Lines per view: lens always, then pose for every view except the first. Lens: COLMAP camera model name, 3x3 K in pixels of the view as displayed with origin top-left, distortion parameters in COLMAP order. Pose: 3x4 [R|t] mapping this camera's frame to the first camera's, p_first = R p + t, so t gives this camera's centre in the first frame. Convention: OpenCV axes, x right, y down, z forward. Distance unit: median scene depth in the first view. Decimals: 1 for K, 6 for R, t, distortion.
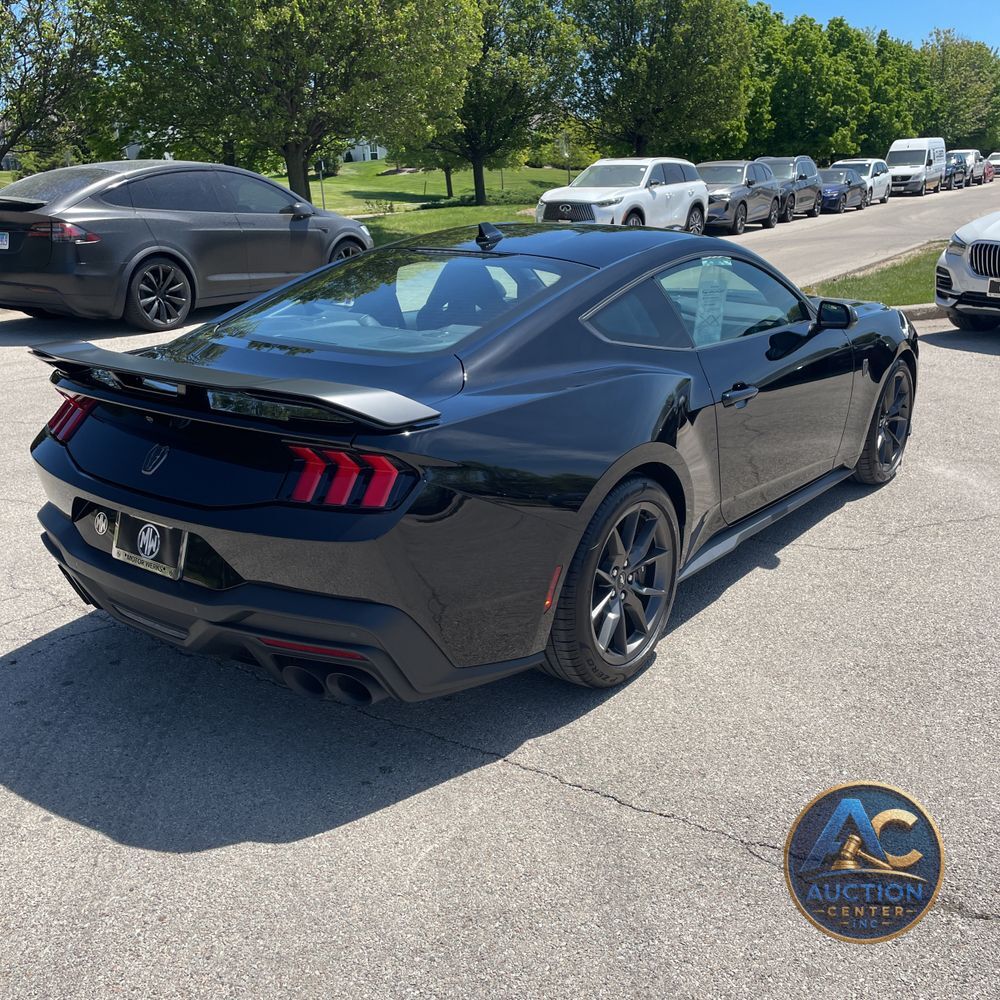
lens RADIAL K [[1008.0, 0, 493.5], [0, 1008.0, 482.7], [0, 0, 1]] dist [0.089078, -0.111432]
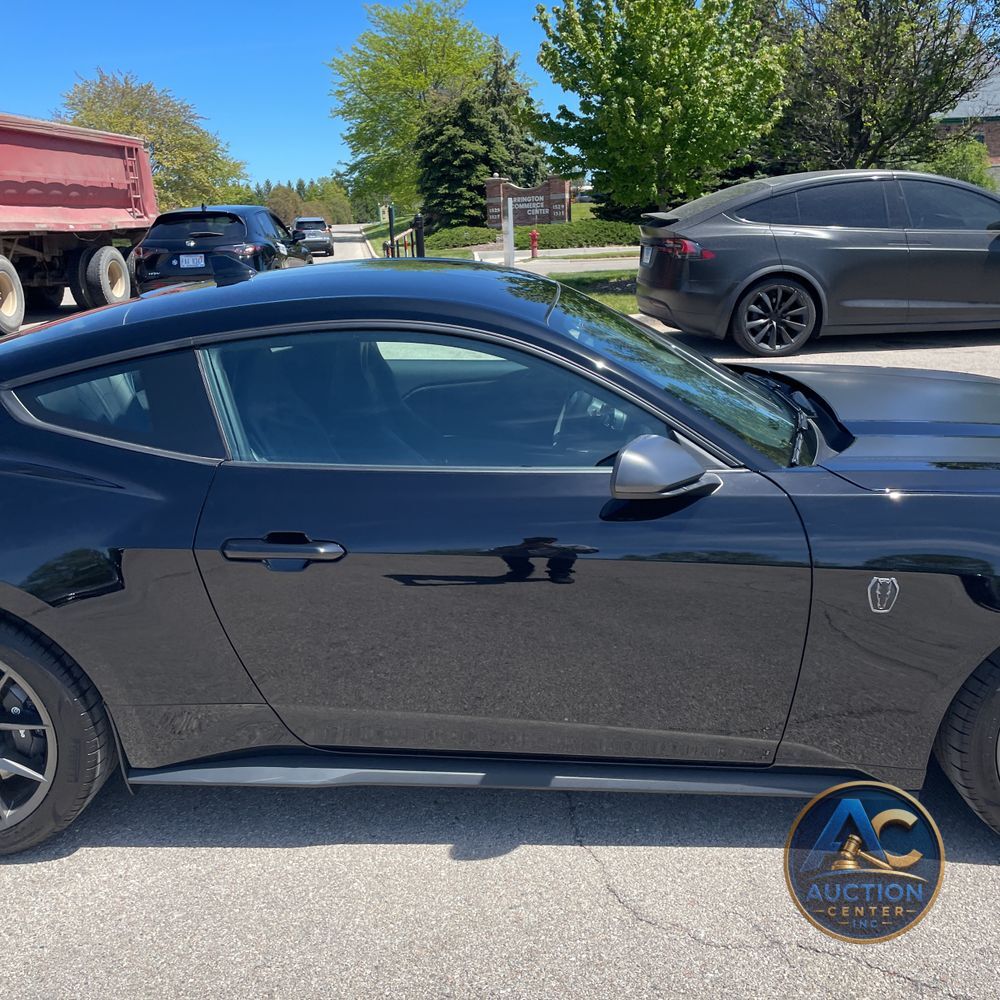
lens RADIAL K [[1007.0, 0, 496.5], [0, 1007.0, 500.5], [0, 0, 1]] dist [0.100033, -0.131376]
pose [[0.574316, 0.229155, -0.785907, 0.285659], [-0.221593, 0.967699, 0.120229, -0.078532], [0.788072, 0.105102, 0.606544, 0.257771]]
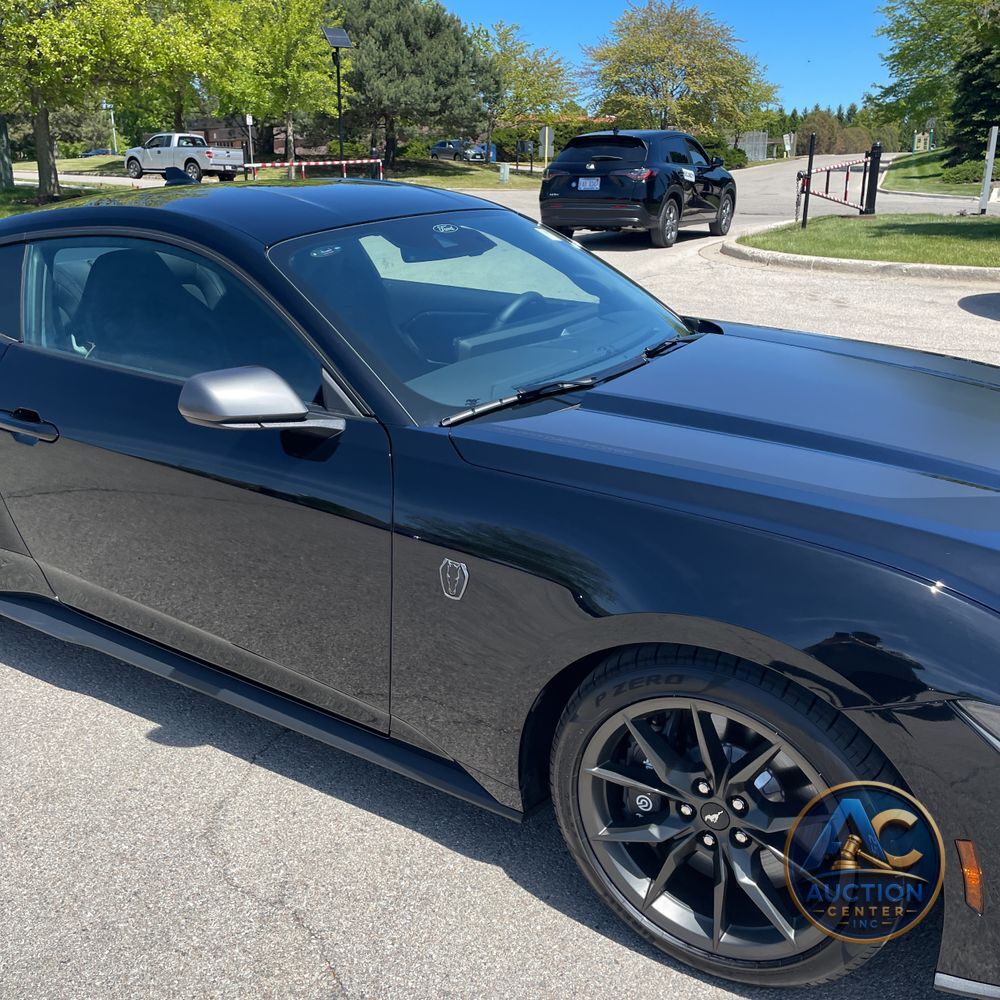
lens RADIAL K [[1008.0, 0, 493.5], [0, 1008.0, 482.7], [0, 0, 1]] dist [0.089078, -0.111432]
pose [[0.102517, 0.334622, -0.936759, 0.341858], [-0.294110, 0.909814, 0.292810, -0.126911], [0.950258, 0.245492, 0.191687, 0.423020]]
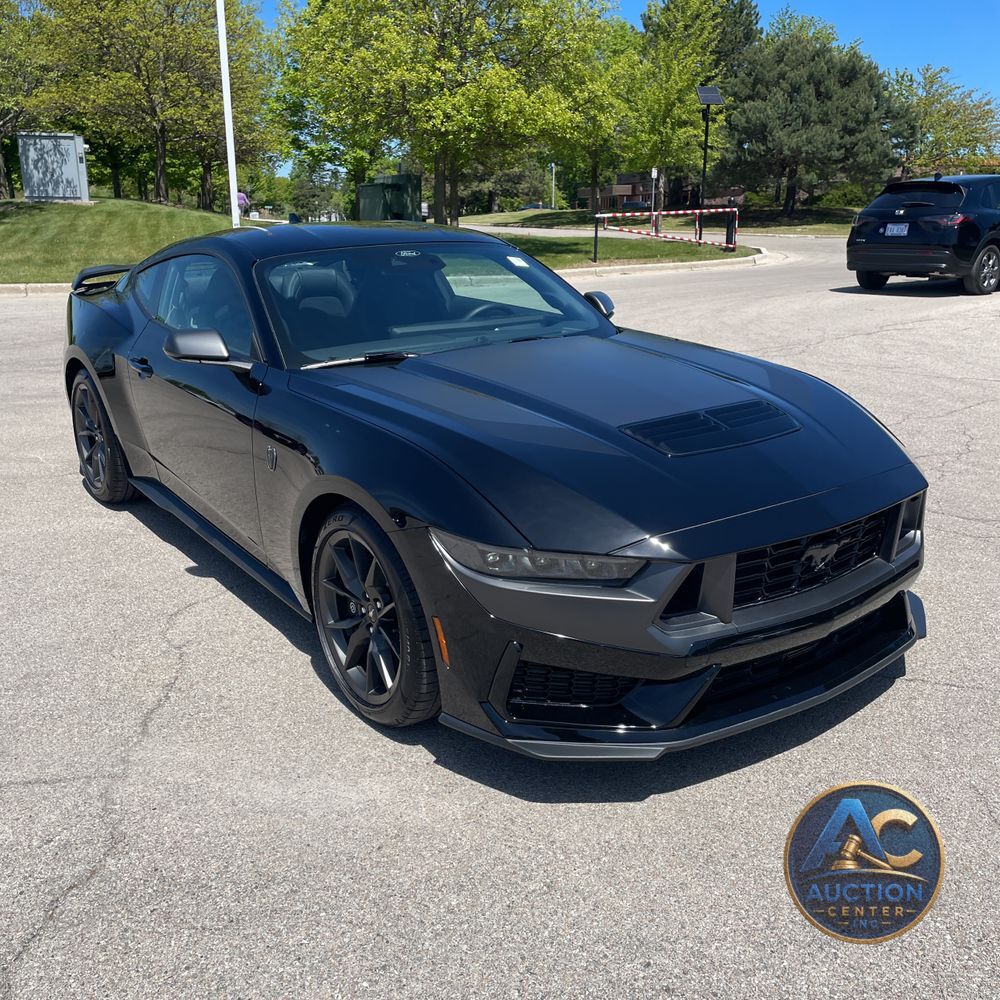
lens RADIAL K [[1008.0, 0, 493.5], [0, 1008.0, 482.7], [0, 0, 1]] dist [0.089078, -0.111432]
pose [[-0.297004, 0.281884, -0.912321, 0.436841], [-0.265212, 0.893491, 0.362404, -0.177646], [0.917307, 0.349594, -0.190611, 0.584120]]
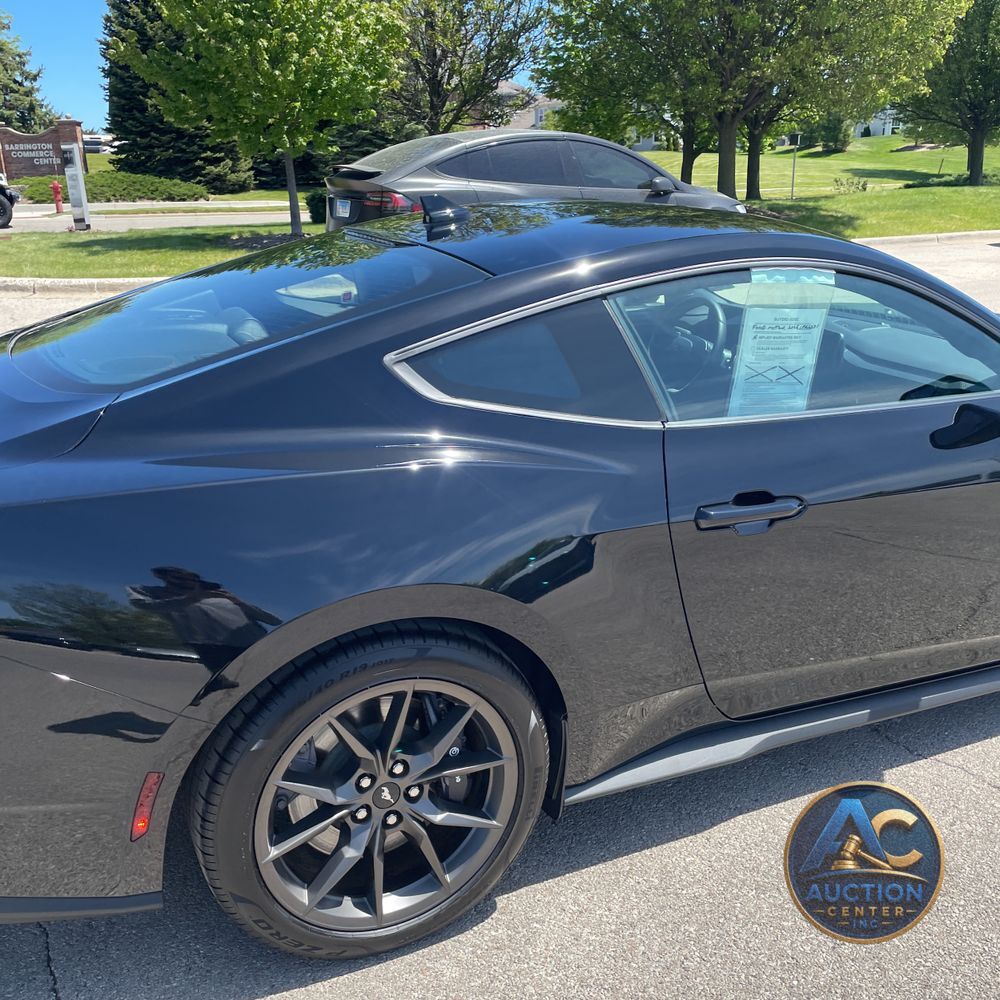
lens RADIAL K [[1007.0, 0, 496.5], [0, 1007.0, 500.5], [0, 0, 1]] dist [0.100033, -0.131376]
pose [[0.887315, 0.161861, -0.431825, 0.129246], [-0.146432, 0.986811, 0.069000, -0.039776], [0.437298, 0.002009, 0.899314, 0.149311]]
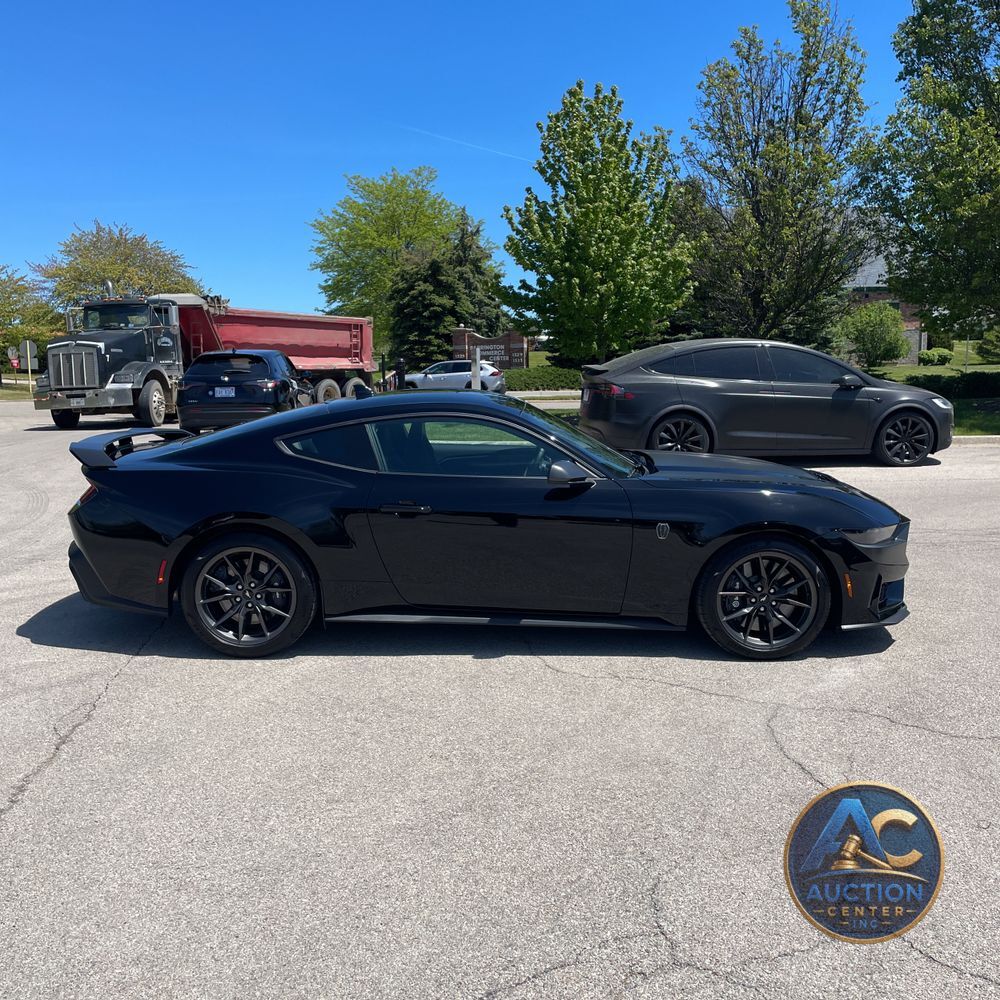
lens RADIAL K [[1007.0, 0, 496.5], [0, 1007.0, 500.5], [0, 0, 1]] dist [0.100033, -0.131376]
pose [[0.605785, 0.132292, -0.784553, 0.510178], [-0.239817, 0.970580, -0.021512, -0.035289], [0.758625, 0.201181, 0.619689, 0.077825]]
